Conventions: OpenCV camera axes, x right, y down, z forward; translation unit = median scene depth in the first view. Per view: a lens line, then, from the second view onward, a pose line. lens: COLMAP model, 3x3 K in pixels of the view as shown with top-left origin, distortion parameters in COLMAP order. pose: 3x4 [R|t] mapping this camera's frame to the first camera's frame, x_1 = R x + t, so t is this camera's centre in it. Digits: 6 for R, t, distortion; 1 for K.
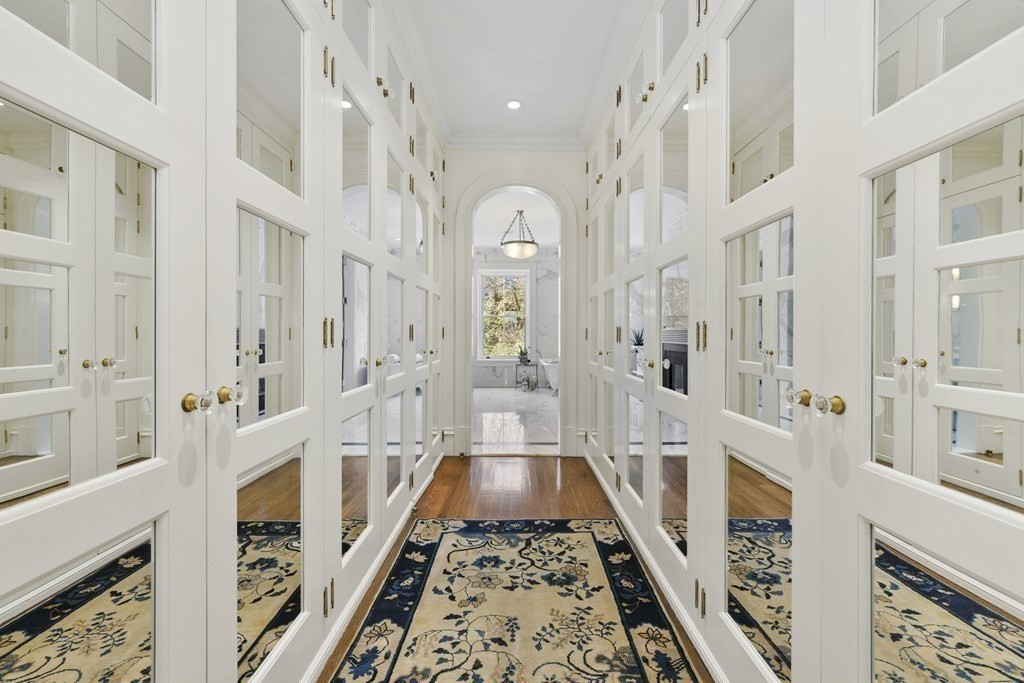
lens RADIAL K [[417.4, 0, 512.2], [0, 417.4, 336.6], [0, 0, 1]] dist [0.002715, 0.002313]
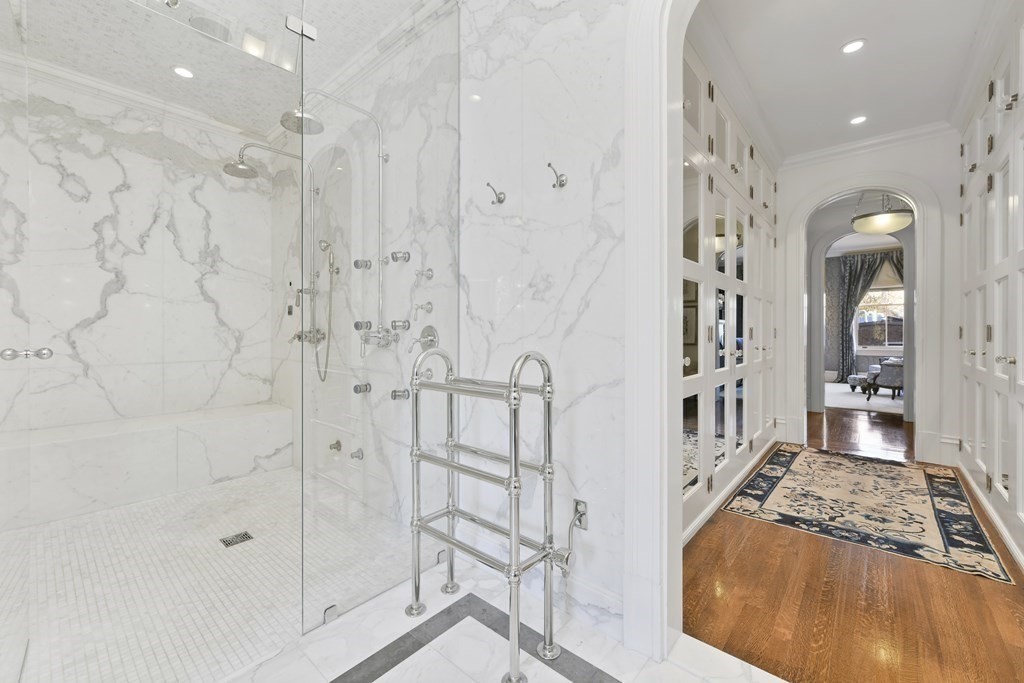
lens RADIAL K [[417.4, 0, 503.9], [0, 417.4, 335.0], [0, 0, 1]] dist [0.002715, 0.002313]
pose [[-0.751066, -0.007141, 0.660189, -0.044949], [0.004217, 0.999869, 0.015614, -0.037908], [-0.660214, 0.014511, -0.750937, 2.726499]]
